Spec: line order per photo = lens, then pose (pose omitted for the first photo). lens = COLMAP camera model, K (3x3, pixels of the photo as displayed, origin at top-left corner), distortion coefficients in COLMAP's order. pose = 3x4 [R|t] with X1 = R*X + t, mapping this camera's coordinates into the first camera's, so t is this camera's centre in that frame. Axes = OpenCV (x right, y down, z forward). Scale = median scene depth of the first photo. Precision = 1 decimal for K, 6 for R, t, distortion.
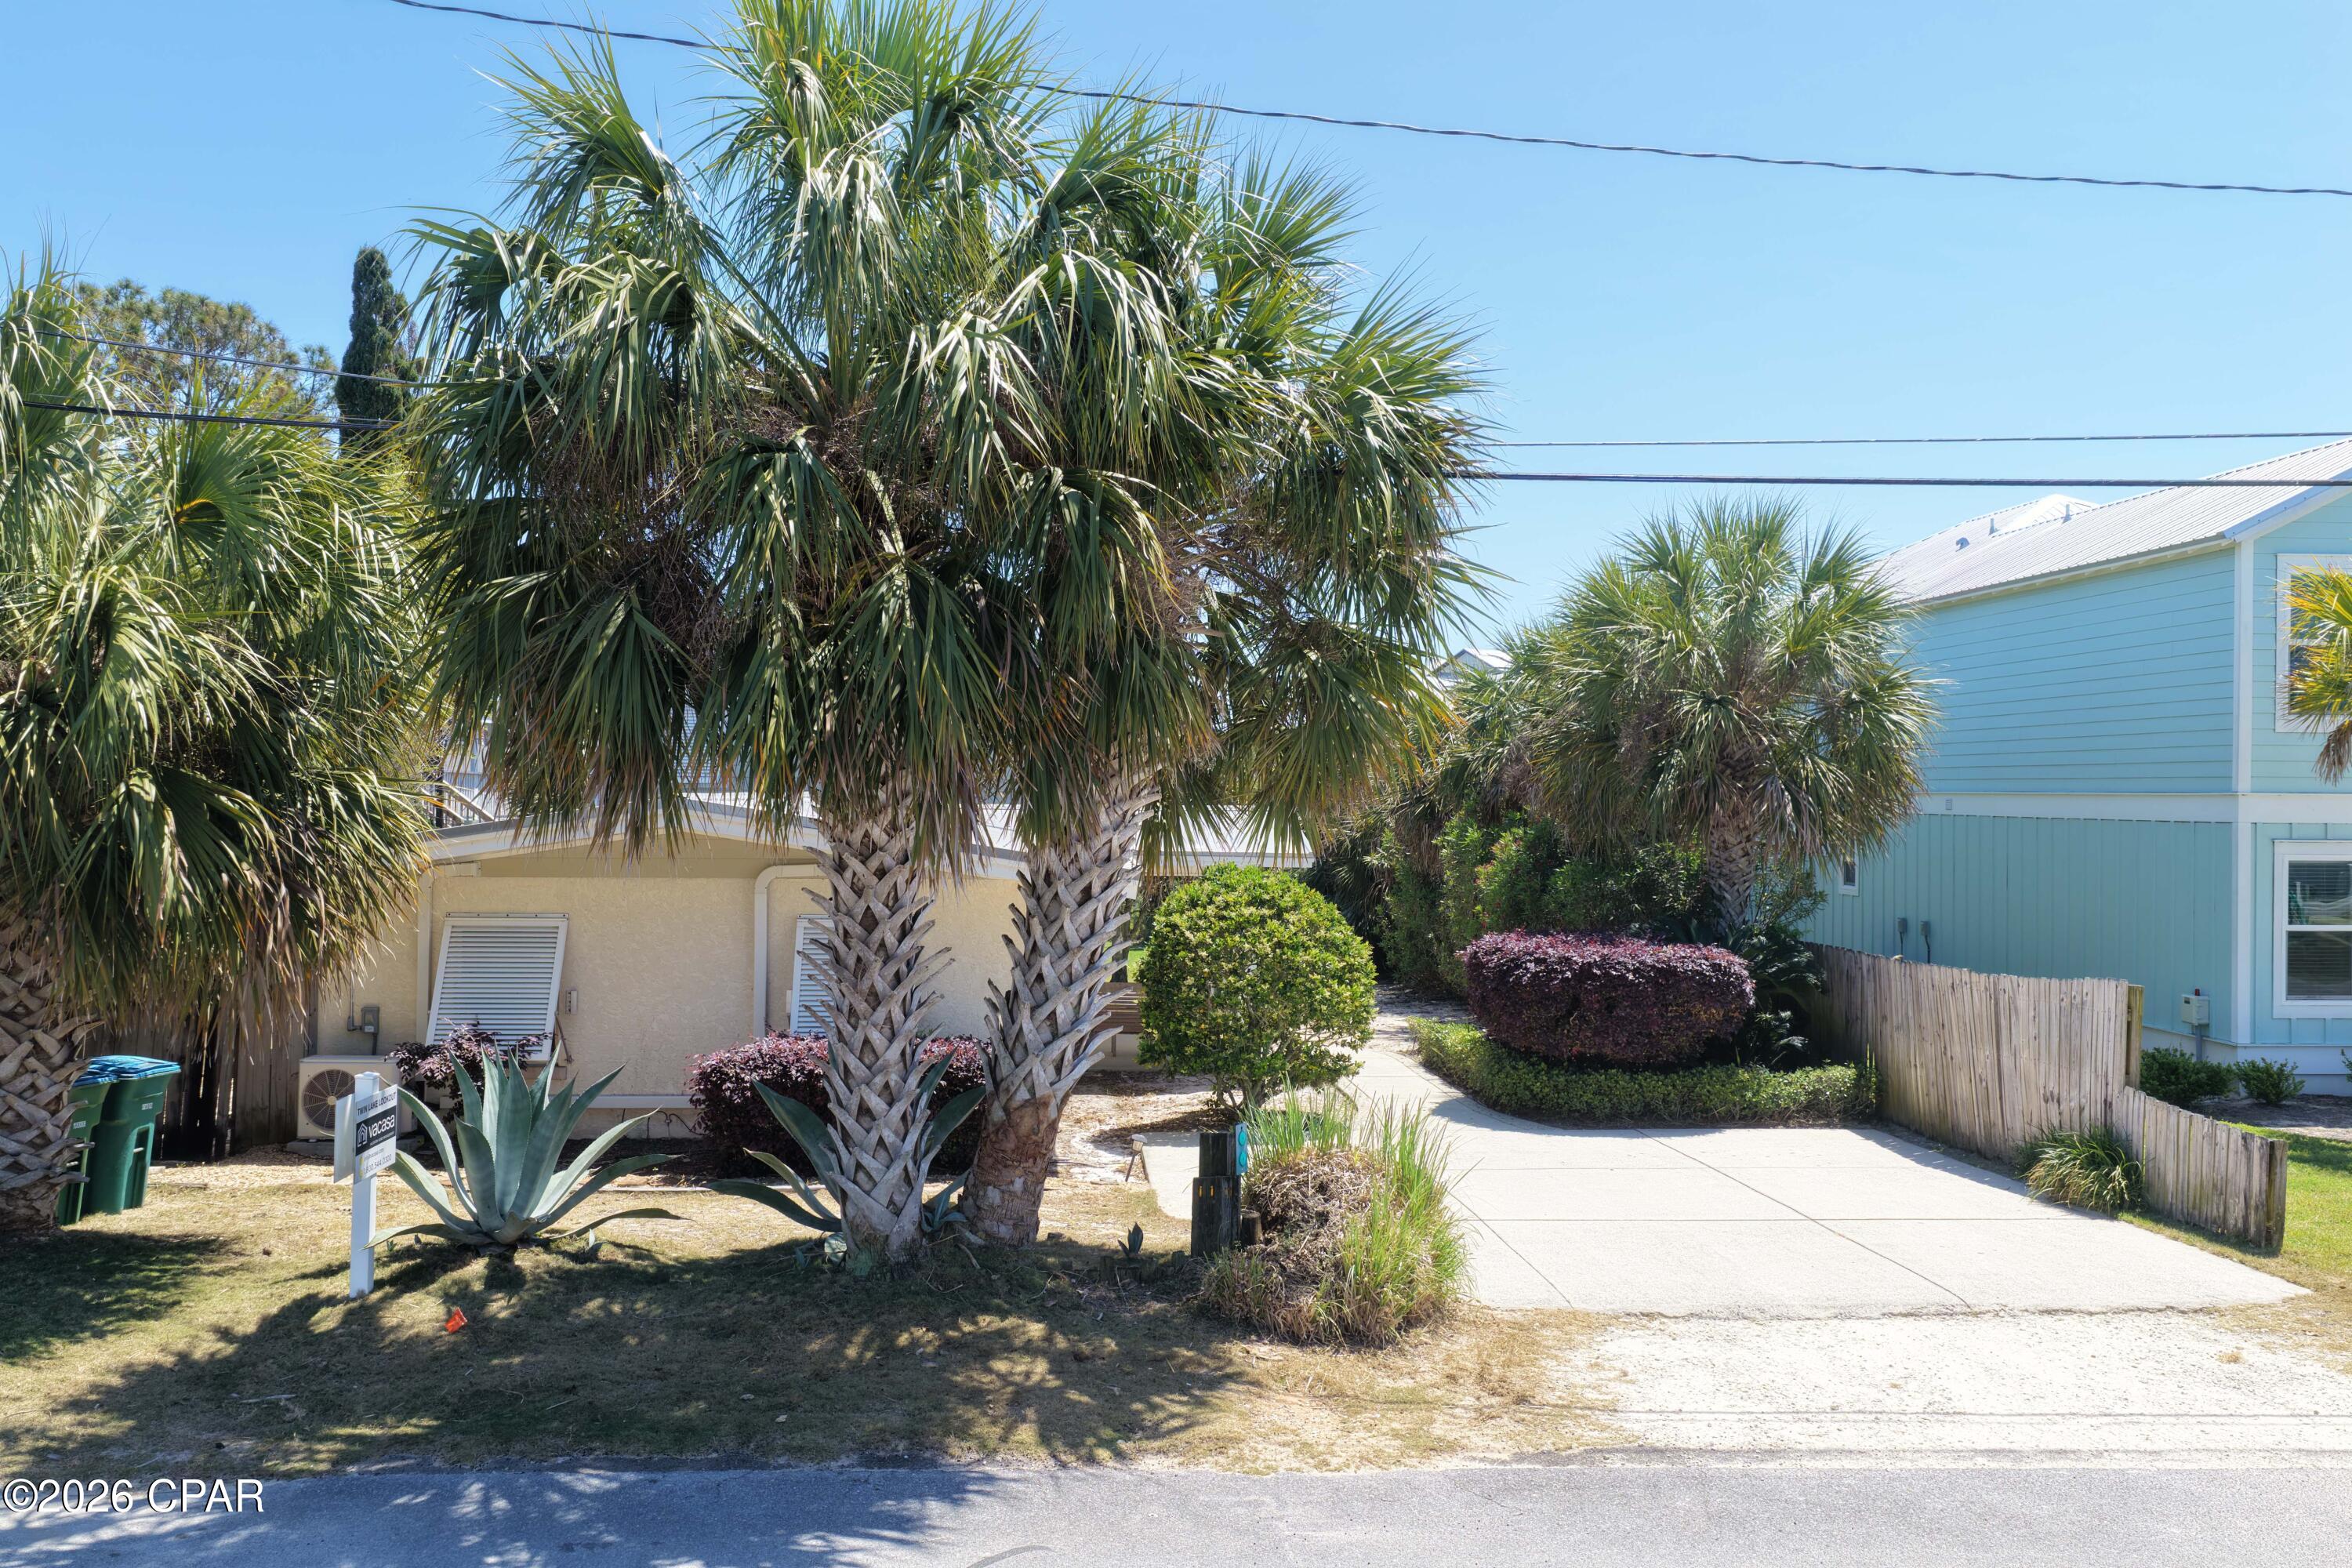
lens RADIAL K [[1935.3, 0, 1185.6], [0, 1935.3, 787.4], [0, 0, 1]] dist [0.011895, 0.012295]
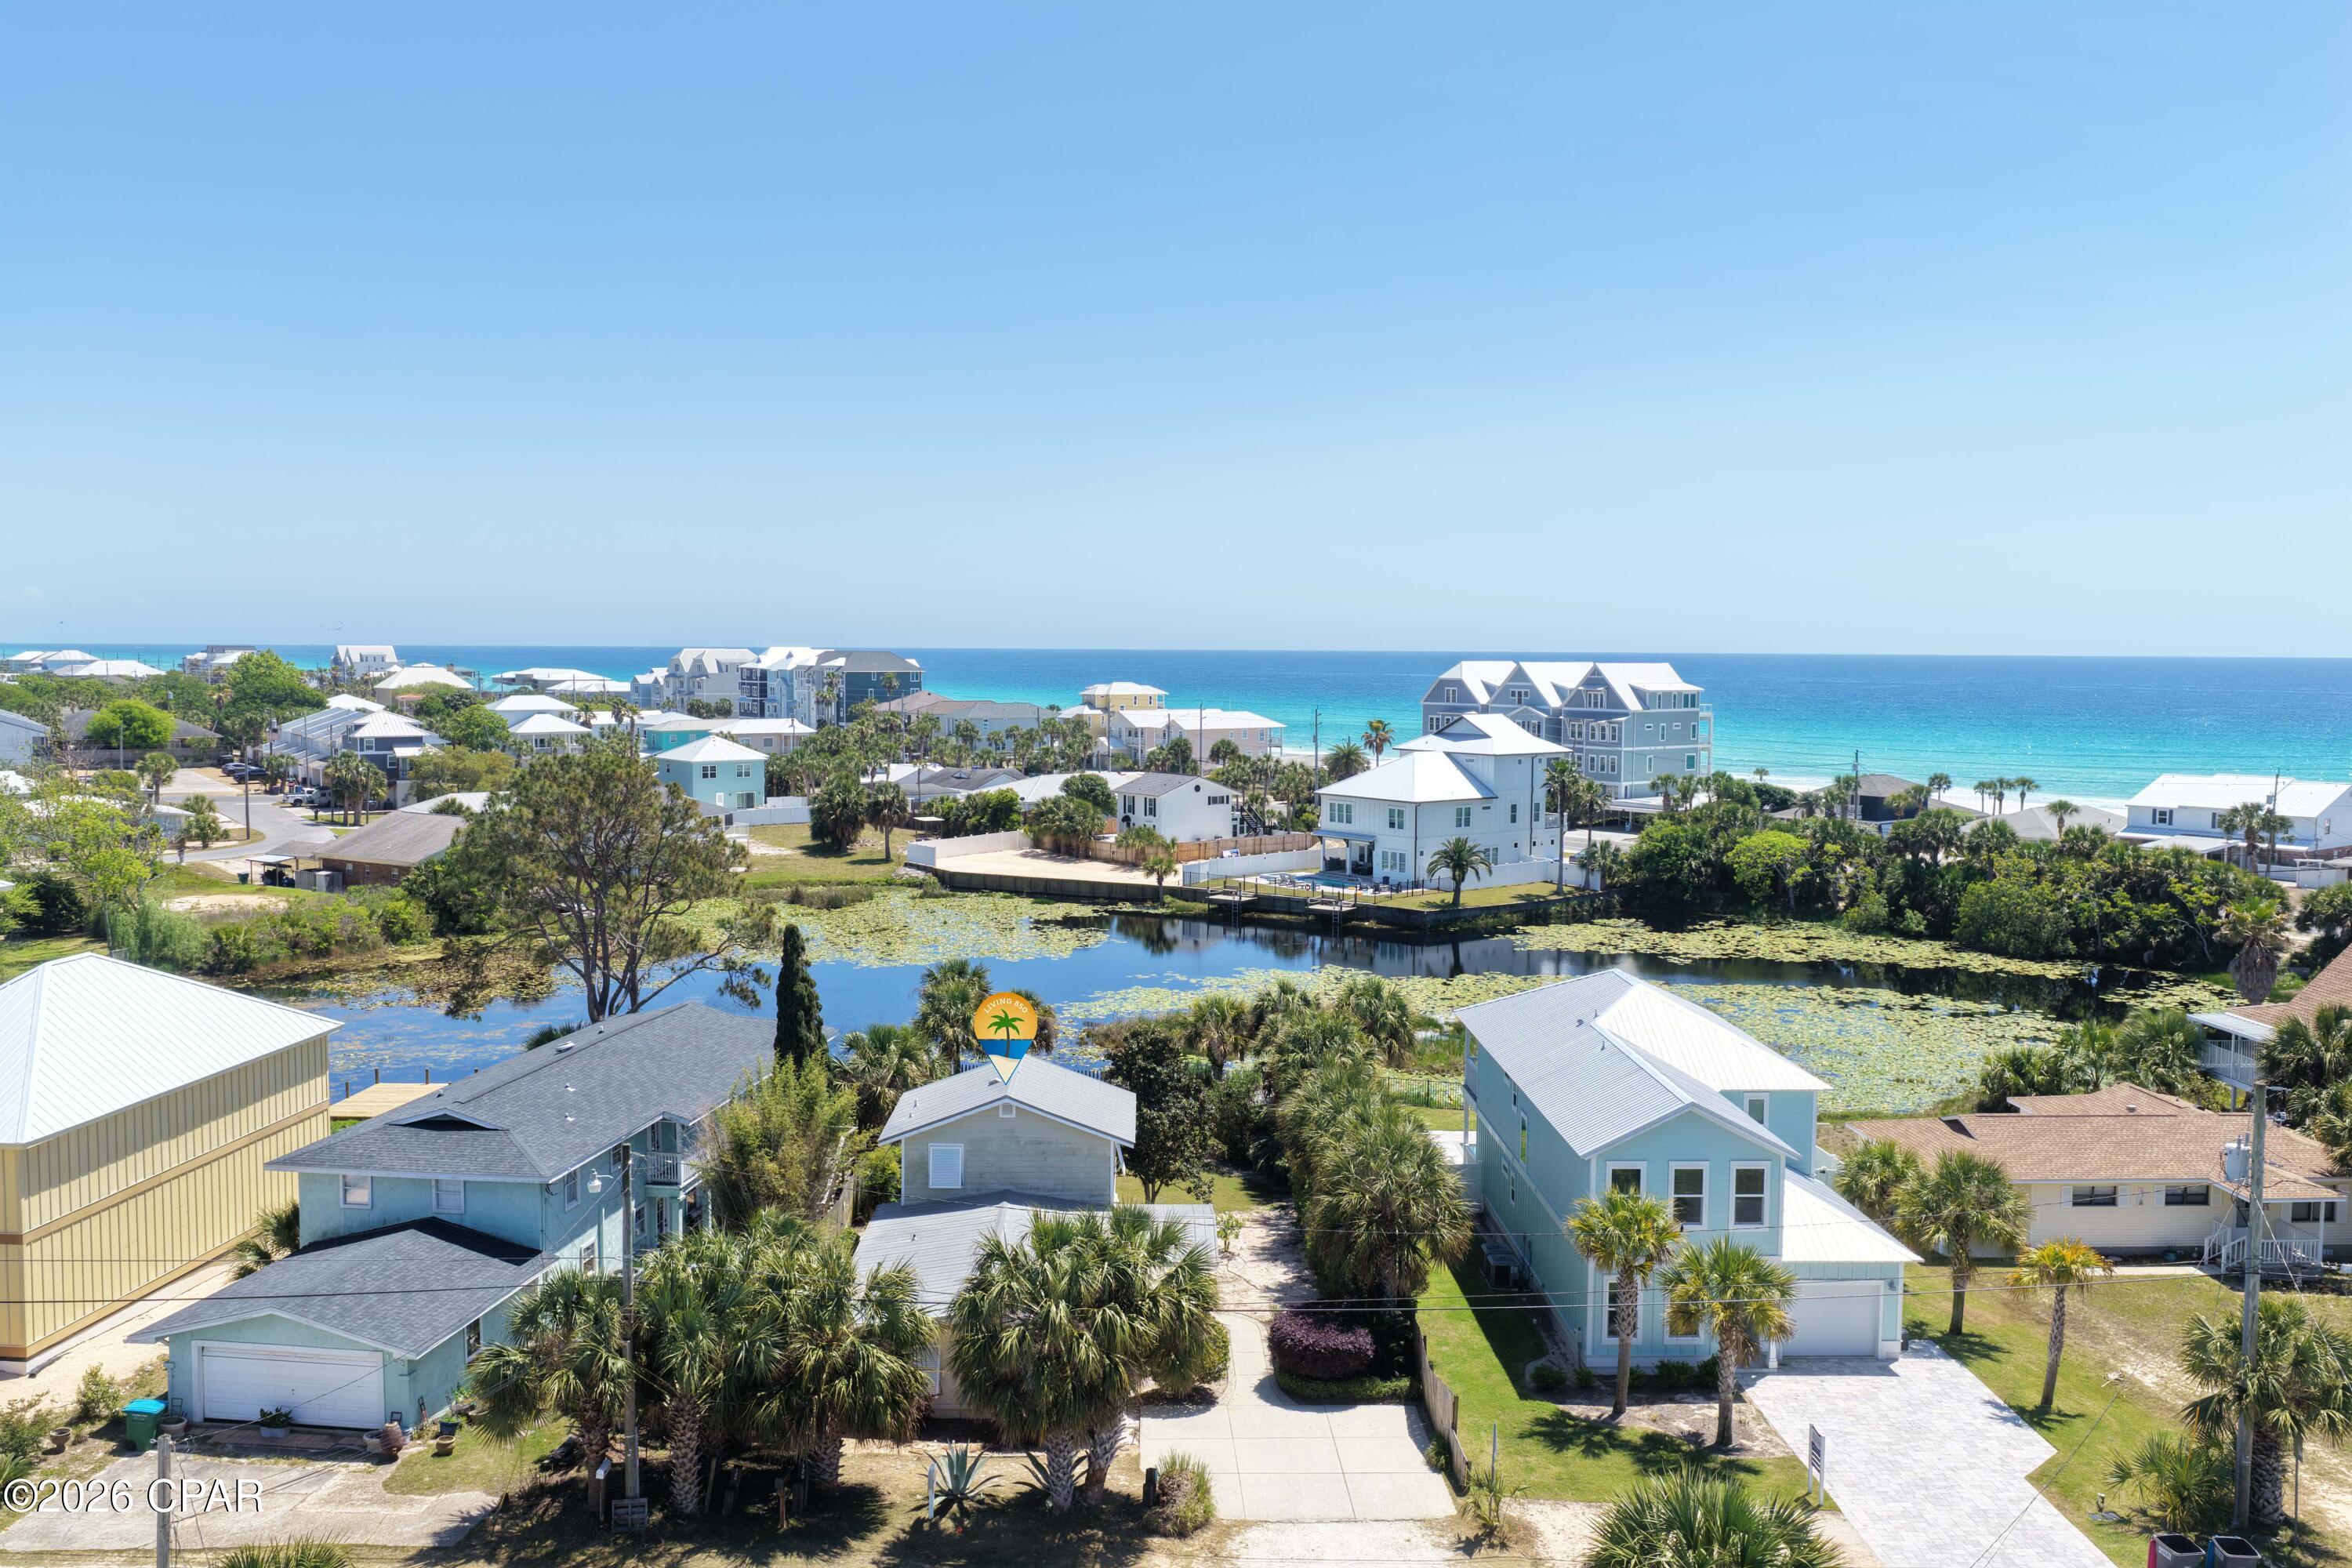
lens RADIAL K [[1936.9, 0, 1186.0], [0, 1936.9, 781.2], [0, 0, 1]] dist [-0.014772, 0.044354]
pose [[0.999202, 0.002979, -0.039819, 0.280717], [-0.000211, 0.997593, 0.069342, -1.708236], [0.039930, -0.069278, 0.996798, -3.175791]]
